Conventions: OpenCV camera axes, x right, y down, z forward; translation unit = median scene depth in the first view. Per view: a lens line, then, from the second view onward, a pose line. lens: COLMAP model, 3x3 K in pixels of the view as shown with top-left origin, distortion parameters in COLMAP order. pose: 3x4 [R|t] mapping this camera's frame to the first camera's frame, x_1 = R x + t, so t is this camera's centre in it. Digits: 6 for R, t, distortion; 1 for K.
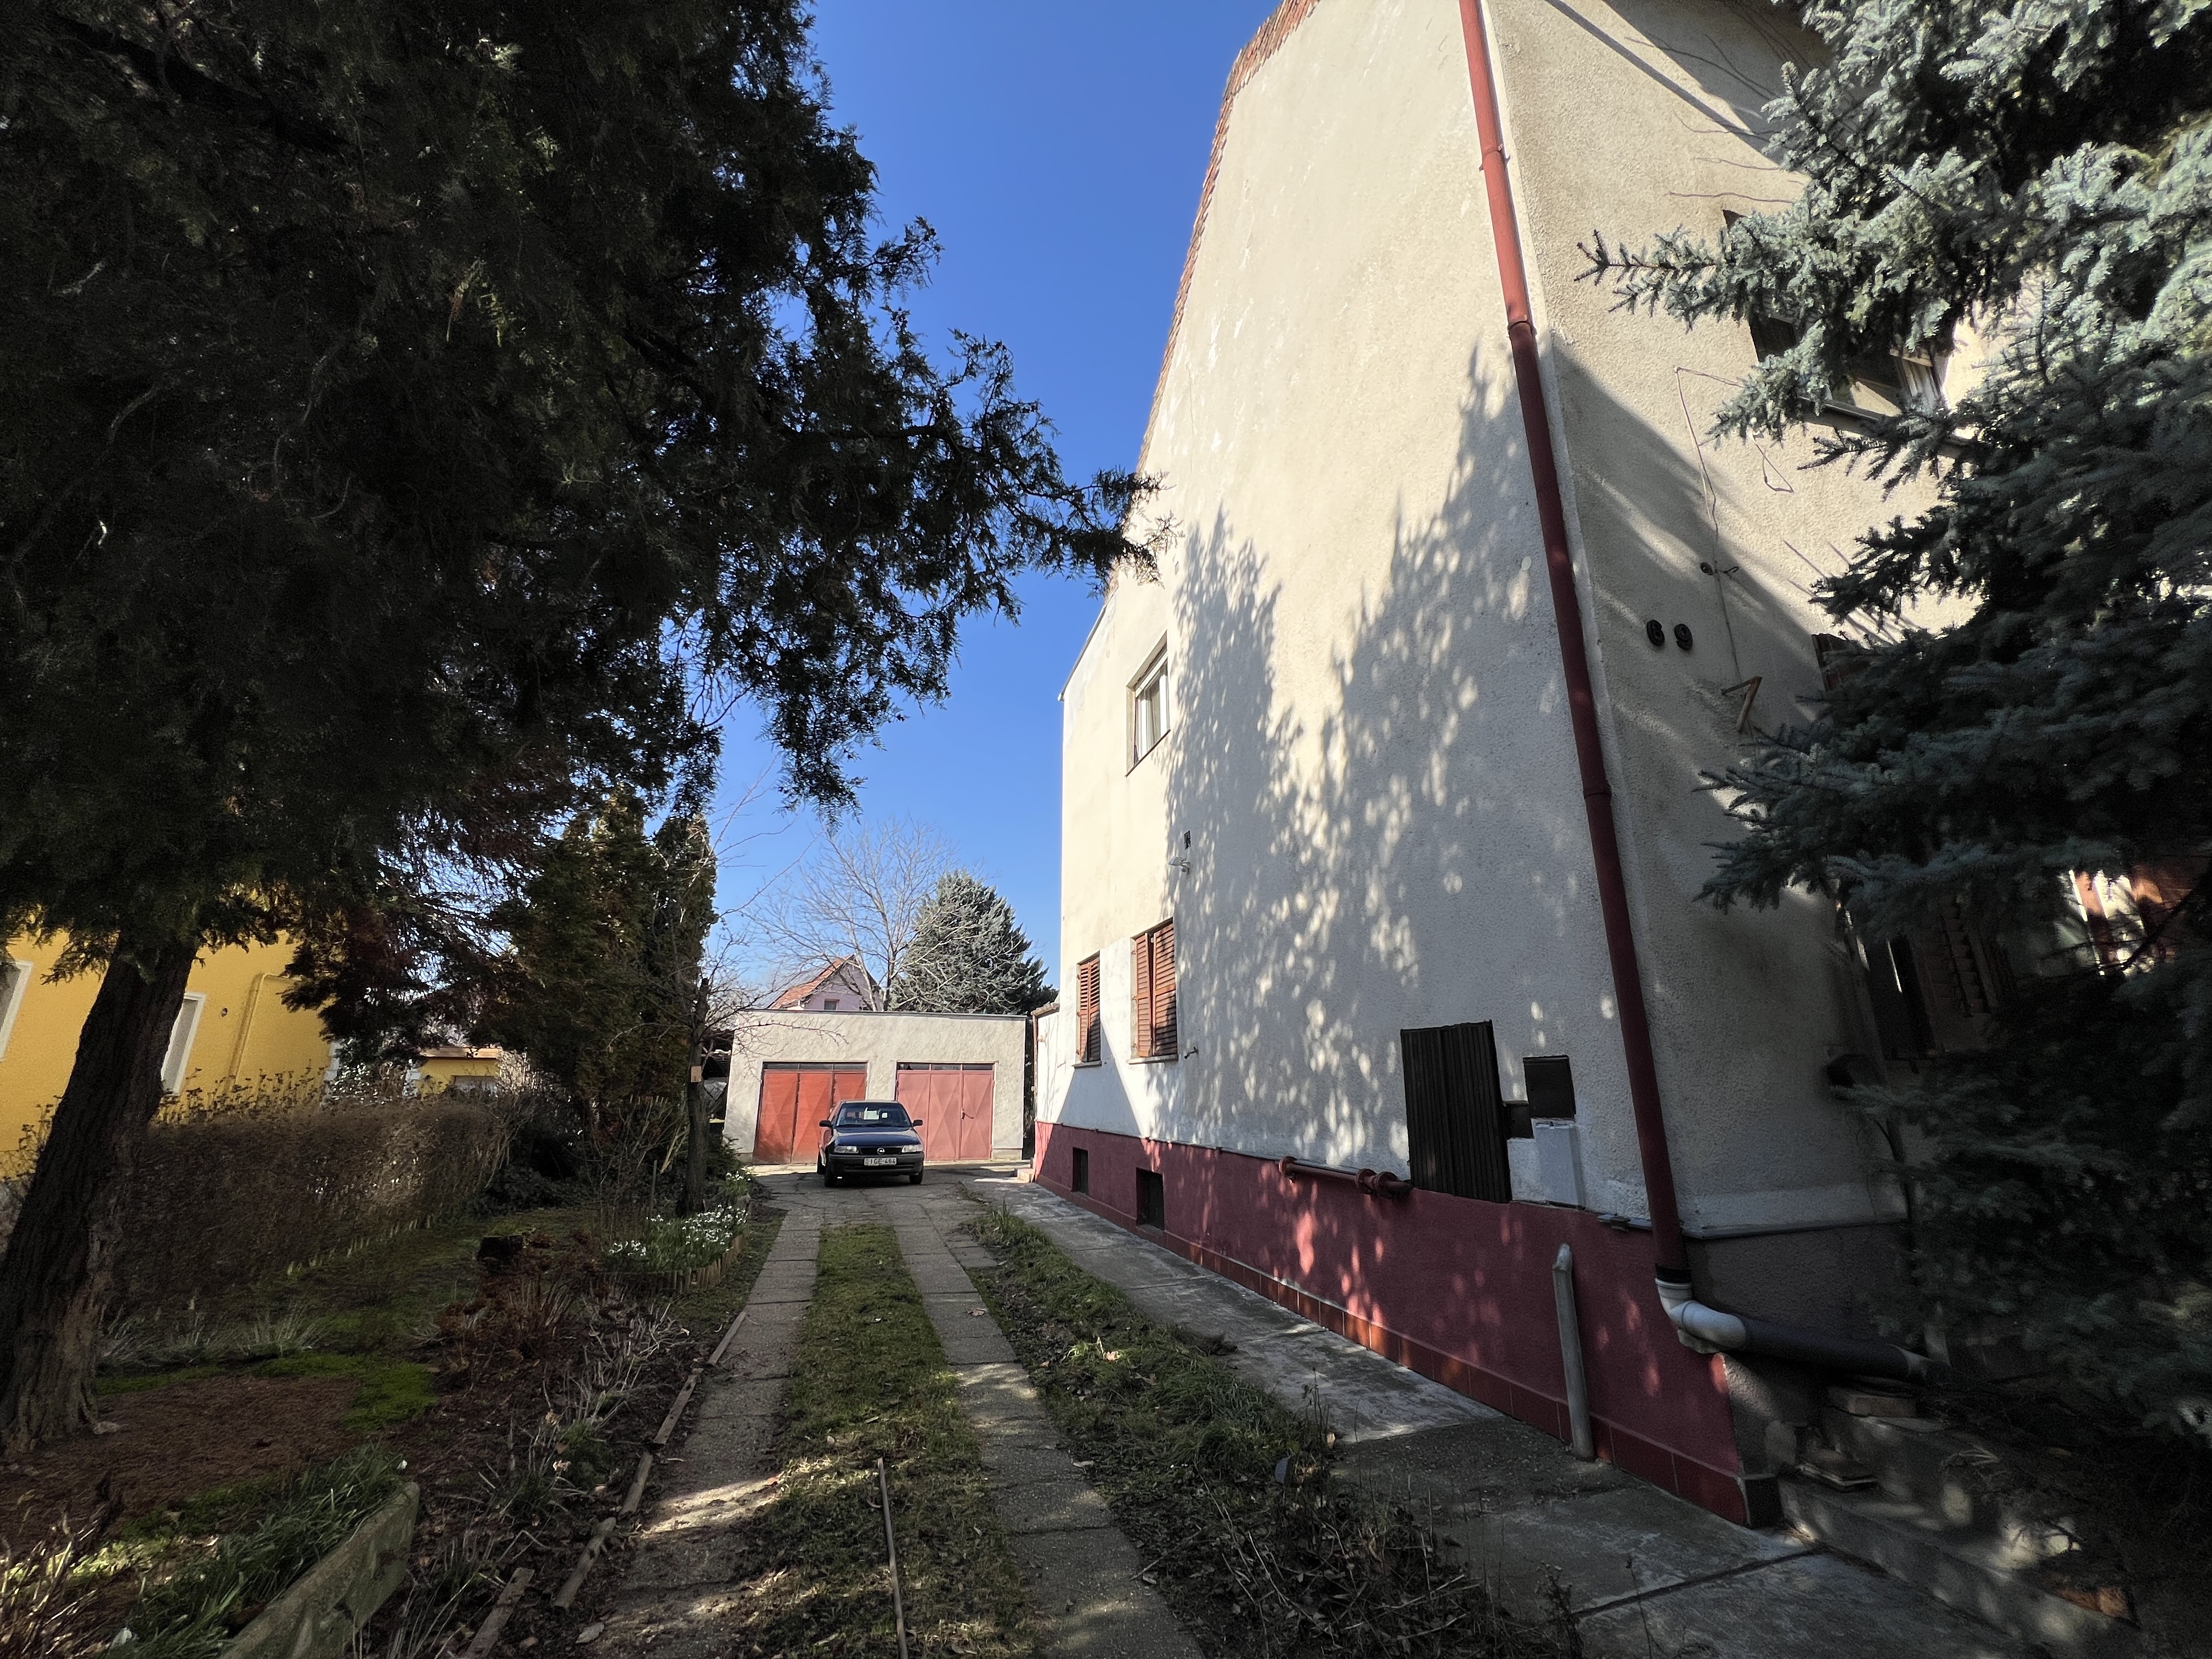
lens RADIAL K [[881.3, 0, 1099.7], [0, 881.3, 831.9], [0, 0, 1]] dist [-0.001085, 0.000126]
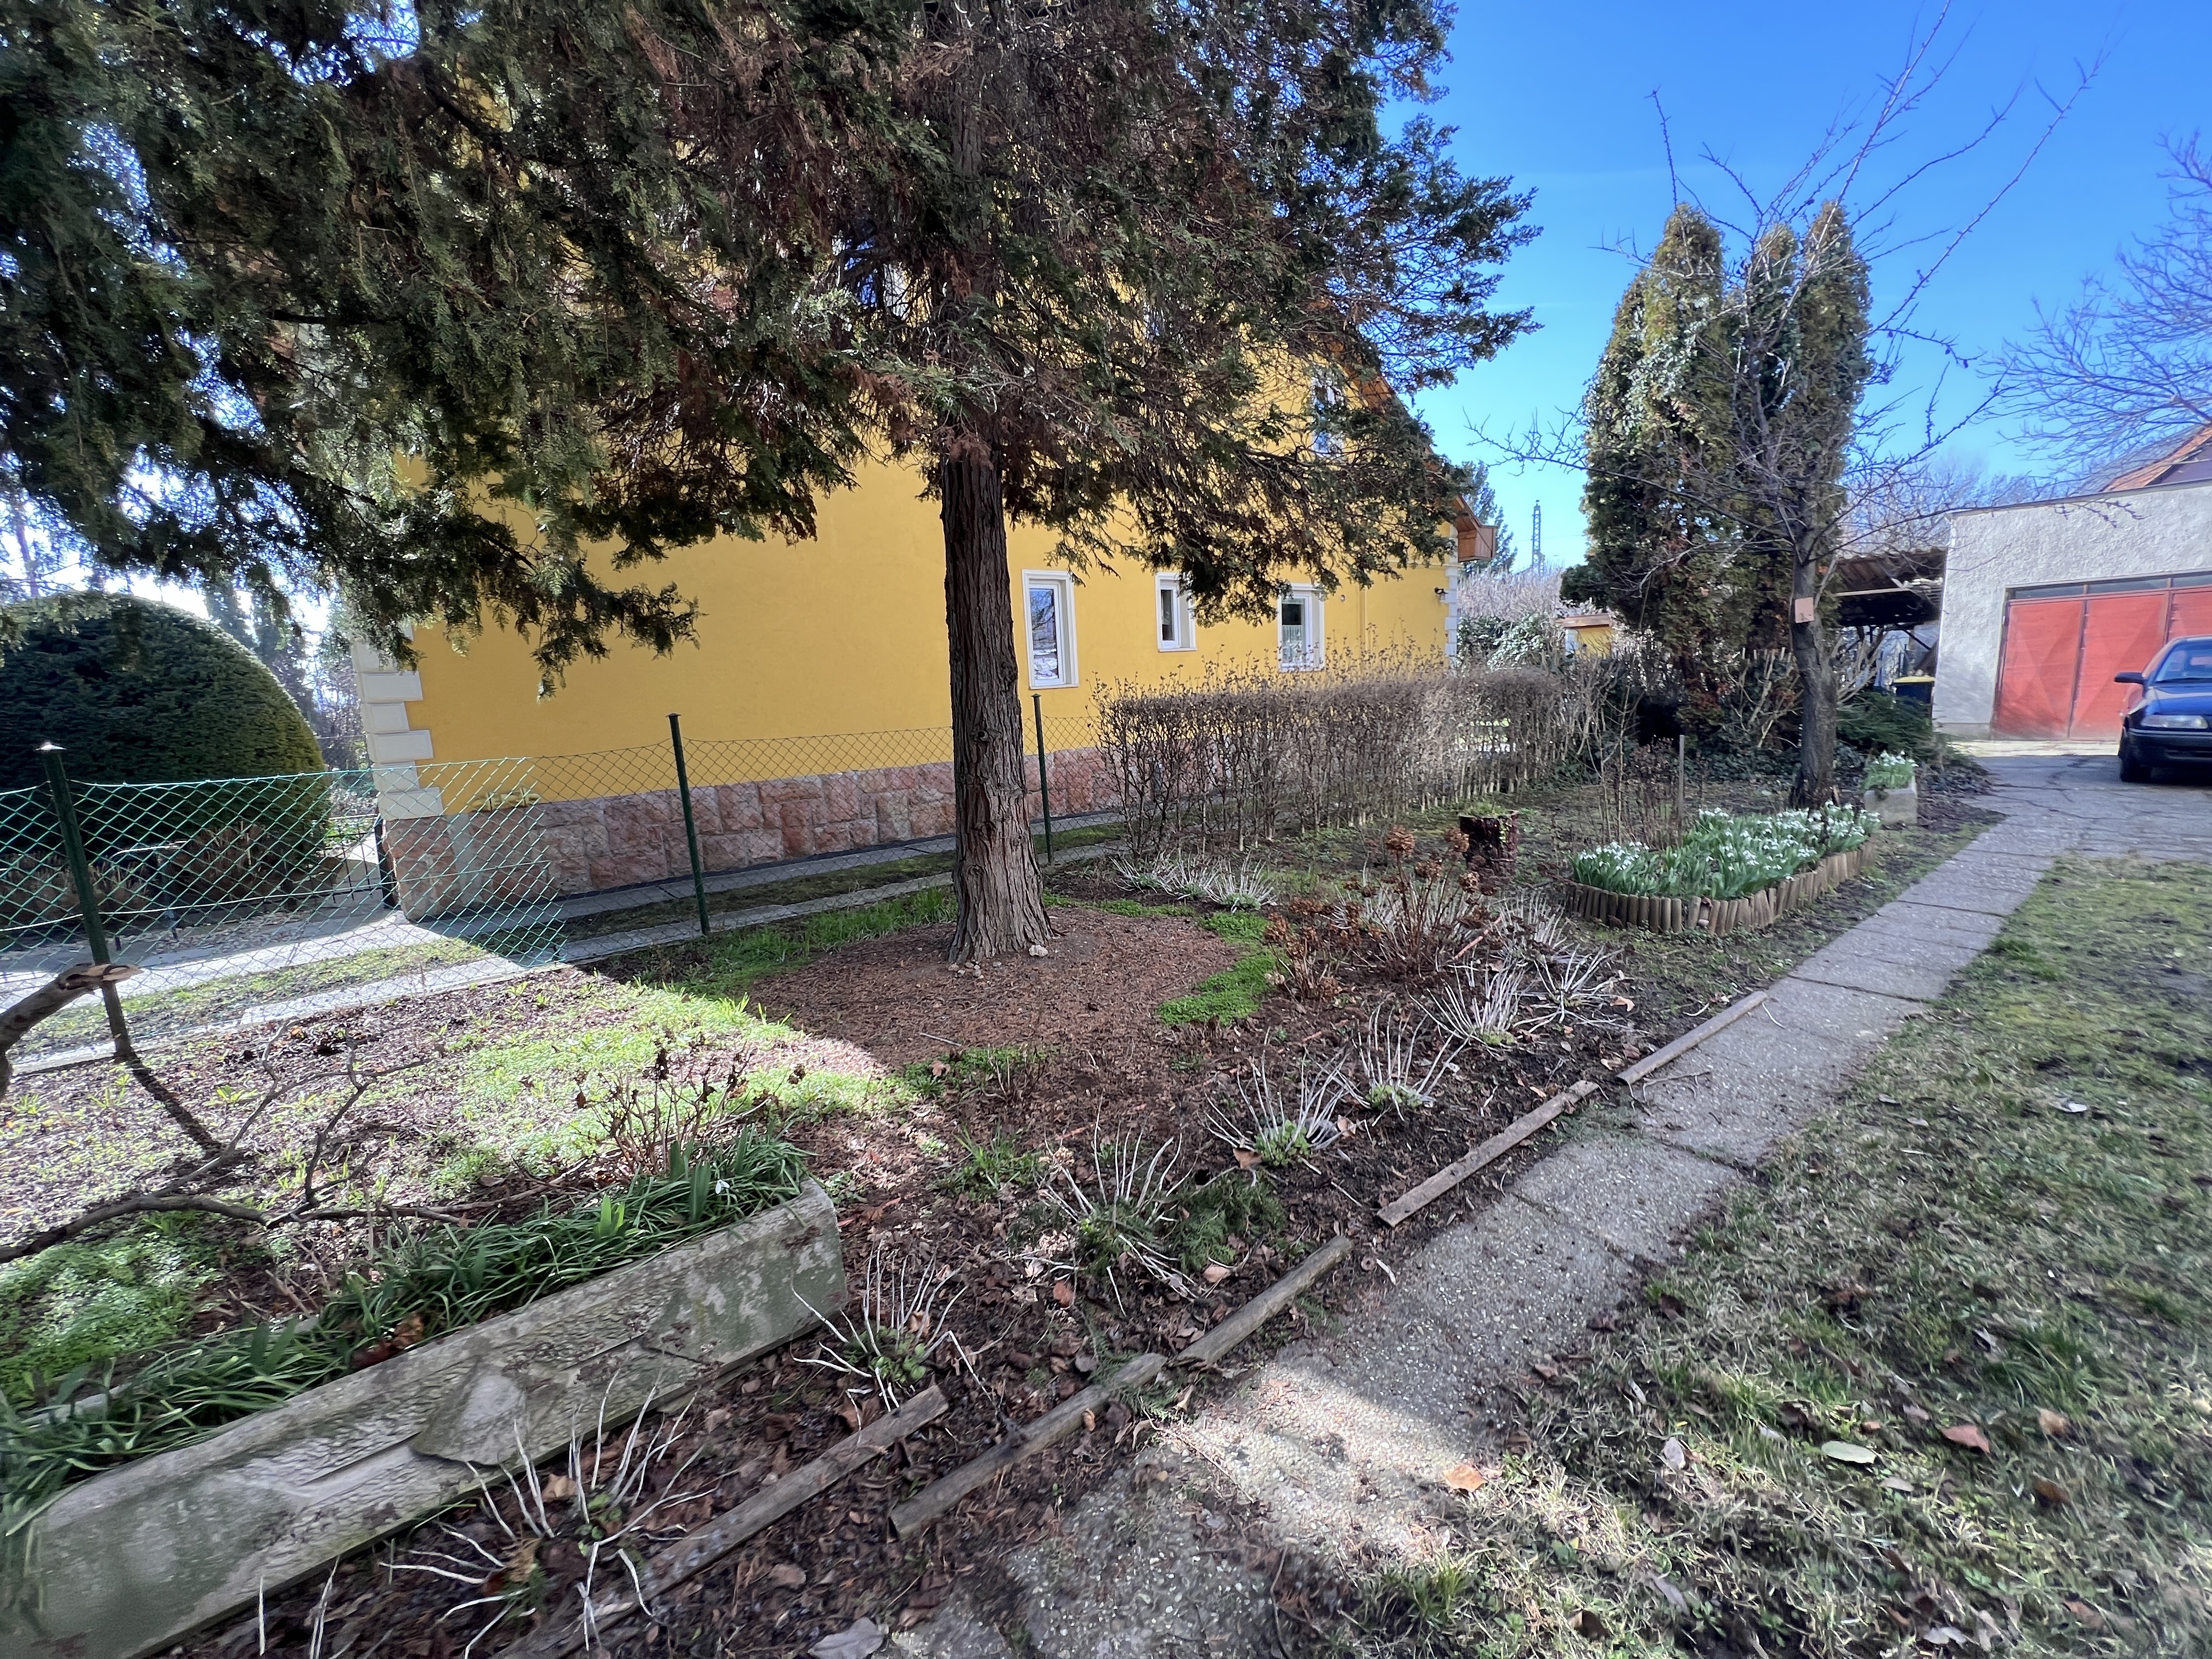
lens RADIAL K [[881.3, 0, 1099.7], [0, 881.3, 831.9], [0, 0, 1]] dist [-0.001085, 0.000126]
pose [[0.374536, 0.130395, -0.917998, -0.072613], [0.307903, 0.916389, 0.255788, 0.232686], [0.874596, -0.378456, 0.303071, 0.667402]]
